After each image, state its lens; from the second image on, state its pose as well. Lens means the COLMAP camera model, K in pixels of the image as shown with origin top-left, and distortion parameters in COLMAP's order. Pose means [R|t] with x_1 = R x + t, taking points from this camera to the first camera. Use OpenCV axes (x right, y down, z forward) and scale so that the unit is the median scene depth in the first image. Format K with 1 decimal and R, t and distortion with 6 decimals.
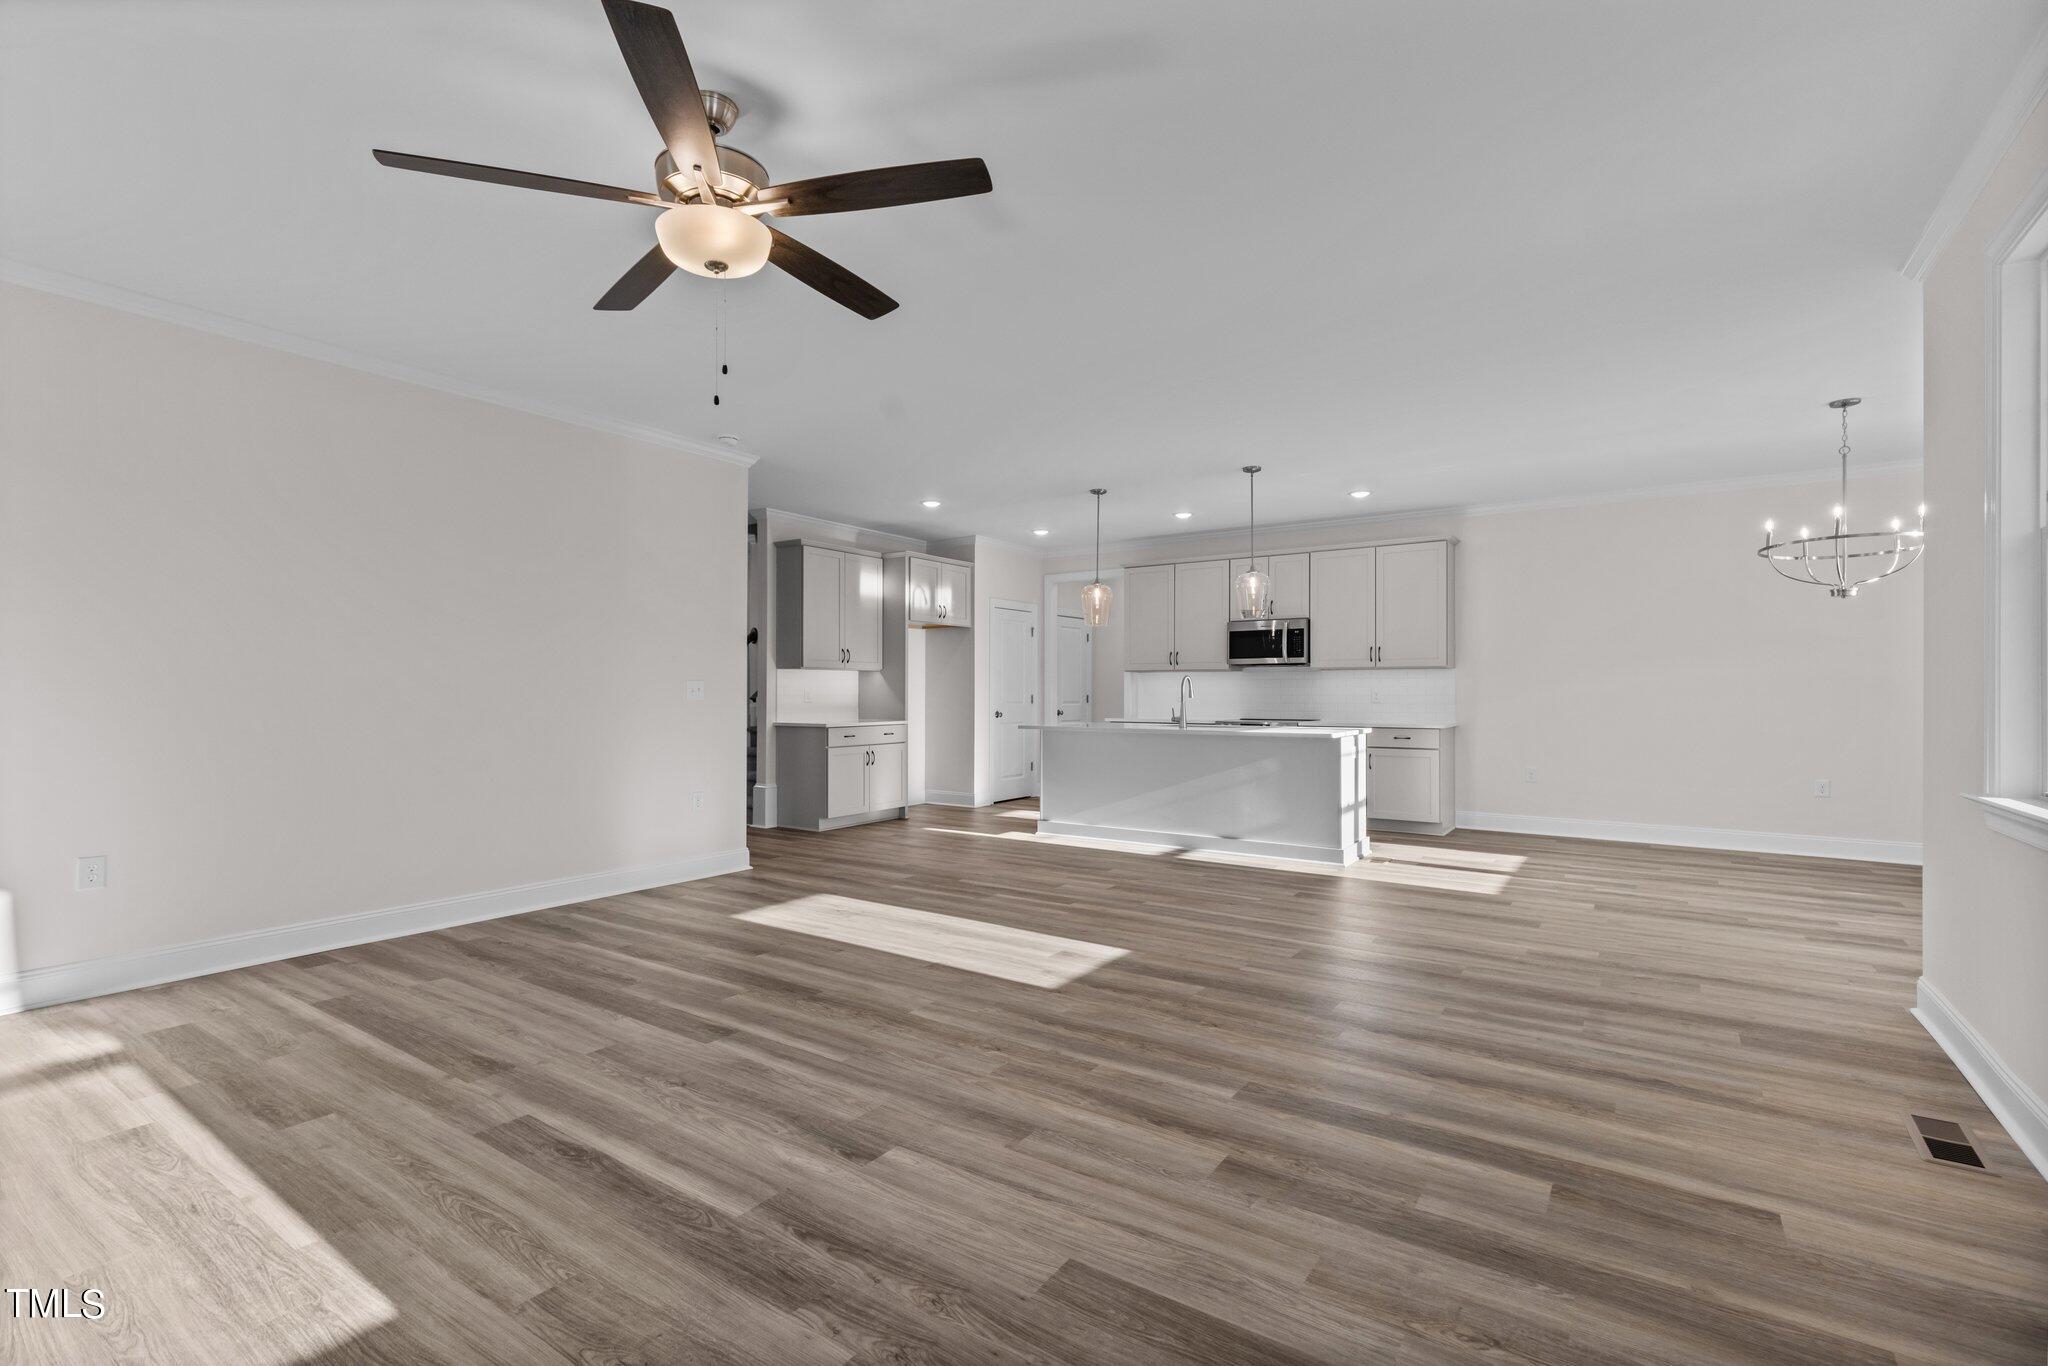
lens RADIAL K [[919.0, 0, 1022.0], [0, 919.0, 694.2], [0, 0, 1]] dist [0.007854, -0.001016]
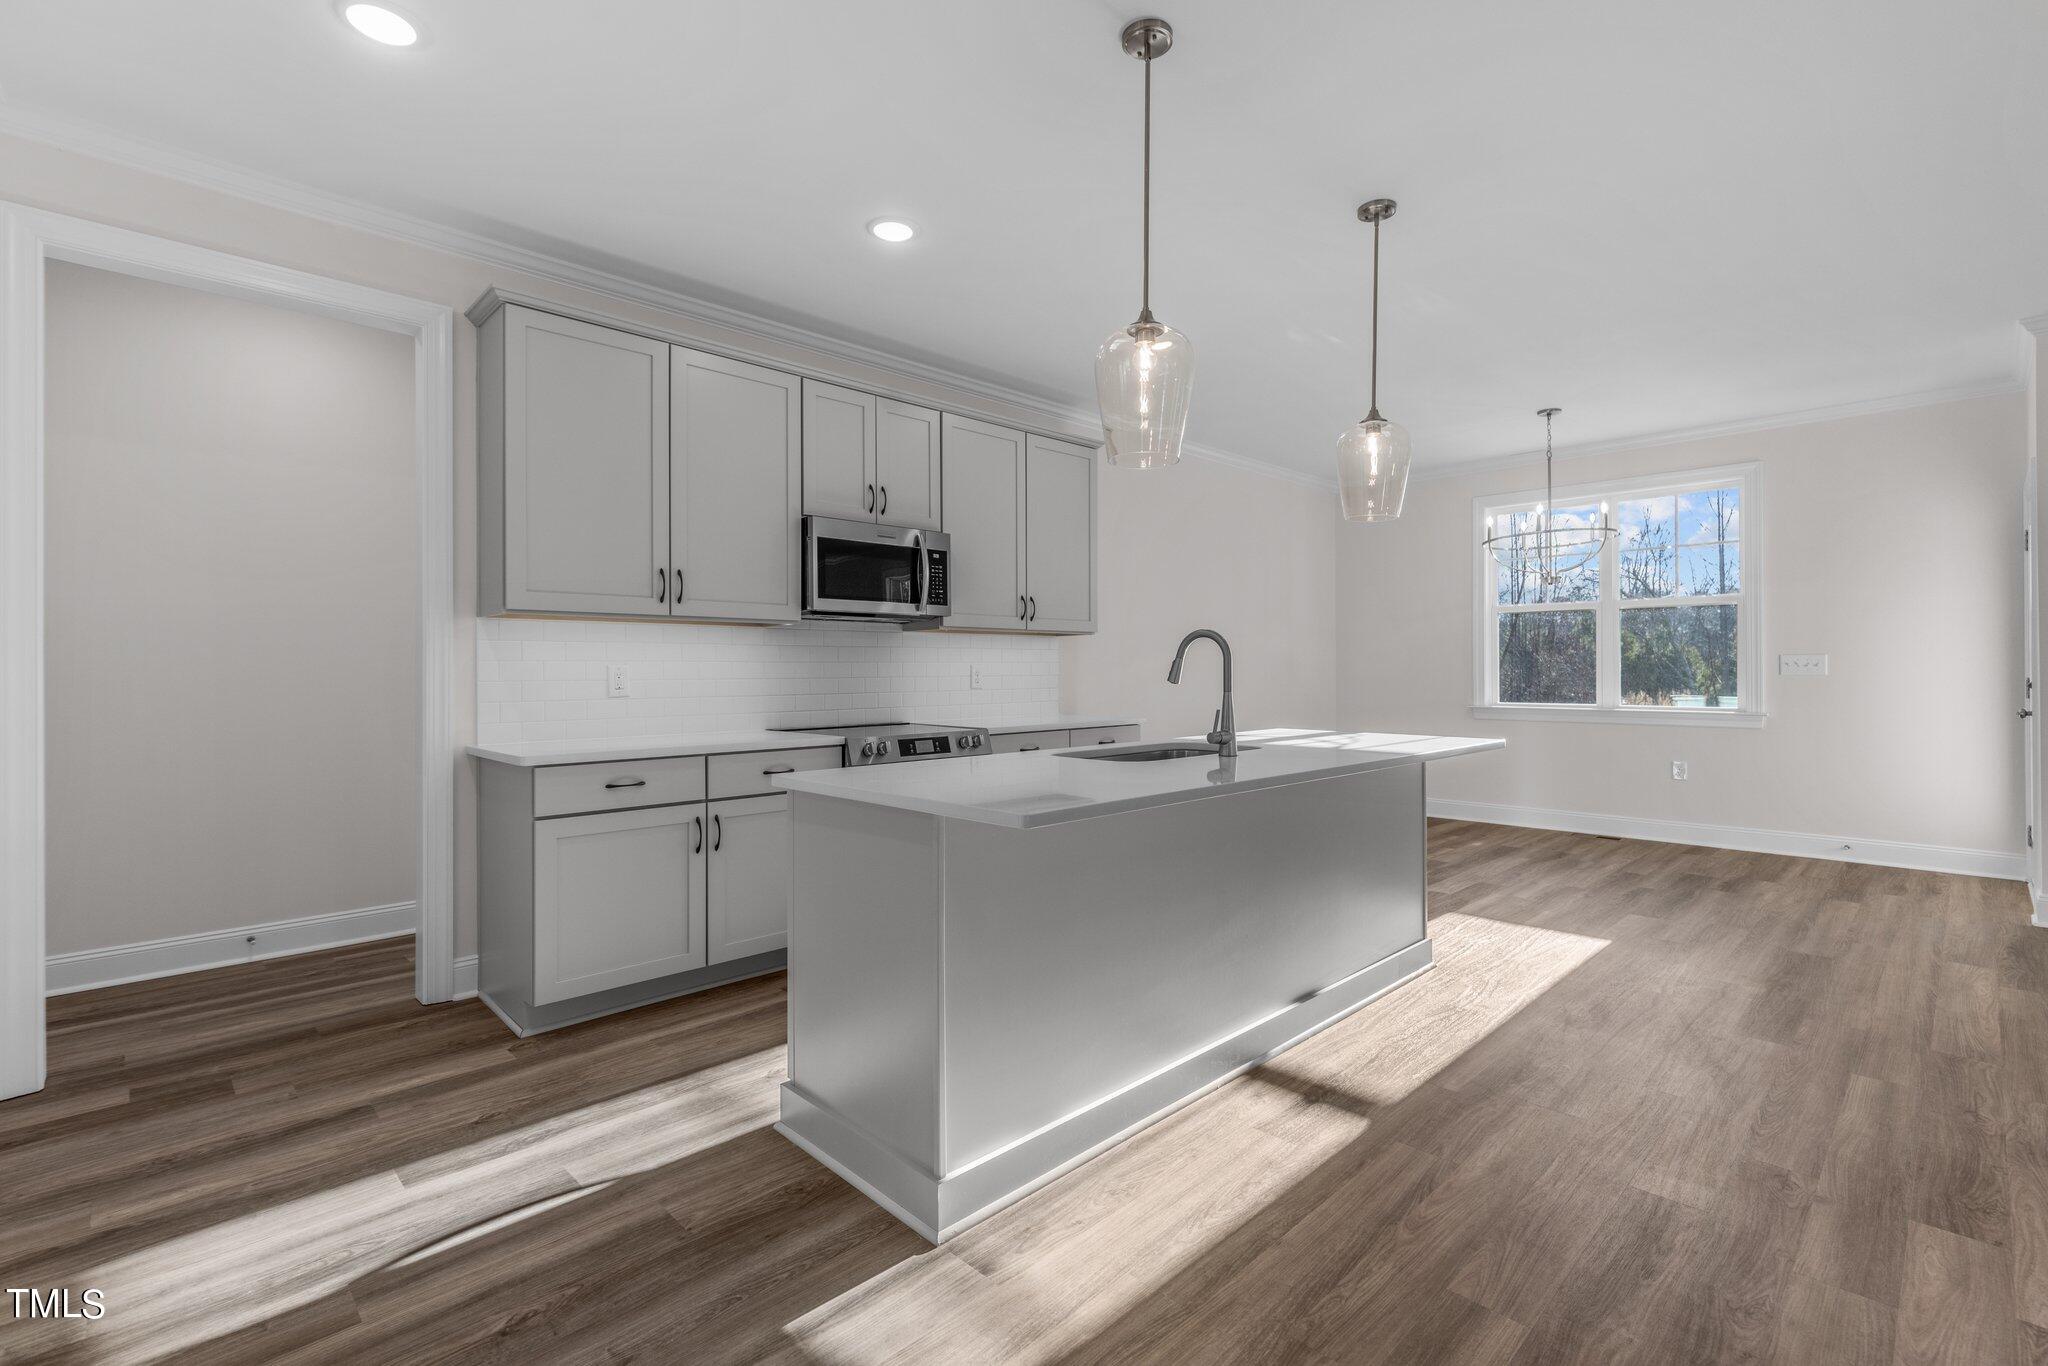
lens RADIAL K [[919.0, 0, 1035.1], [0, 919.0, 665.5], [0, 0, 1]] dist [0.007854, -0.001016]
pose [[0.190266, 0.005713, 0.981716, -0.473280], [0.005121, 0.999964, -0.006812, -0.004258], [-0.981719, 0.006323, 0.190229, 1.957946]]
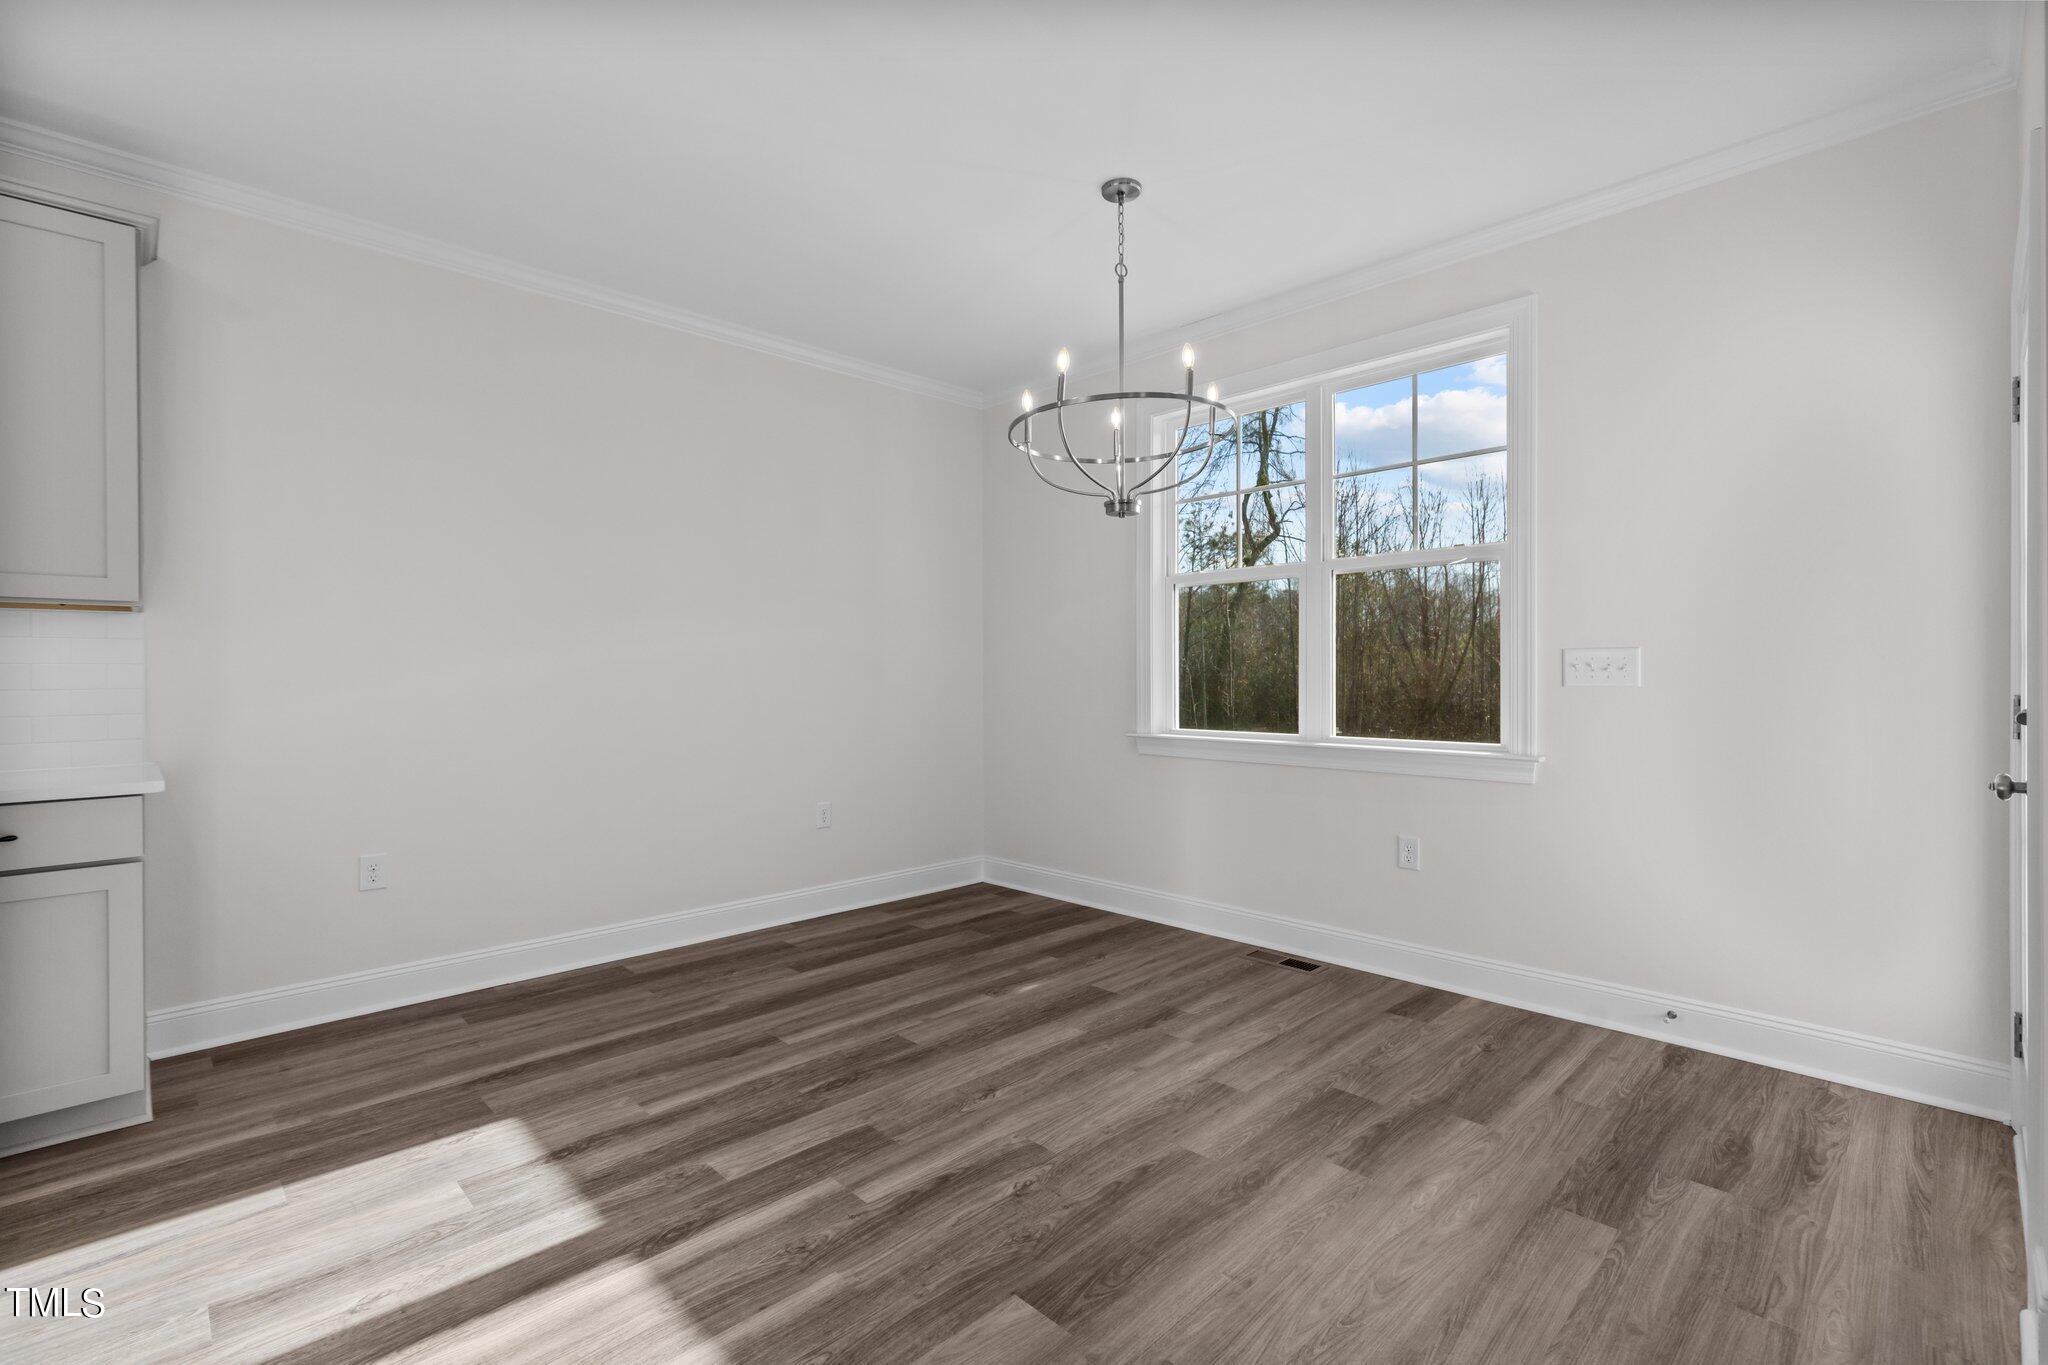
lens RADIAL K [[919.0, 0, 1025.0], [0, 919.0, 674.6], [0, 0, 1]] dist [0.007854, -0.001016]
pose [[0.191668, -0.000691, 0.981460, 0.405883], [0.004082, 0.999992, -0.000093, -0.005557], [-0.981451, 0.004024, 0.191669, 1.316805]]
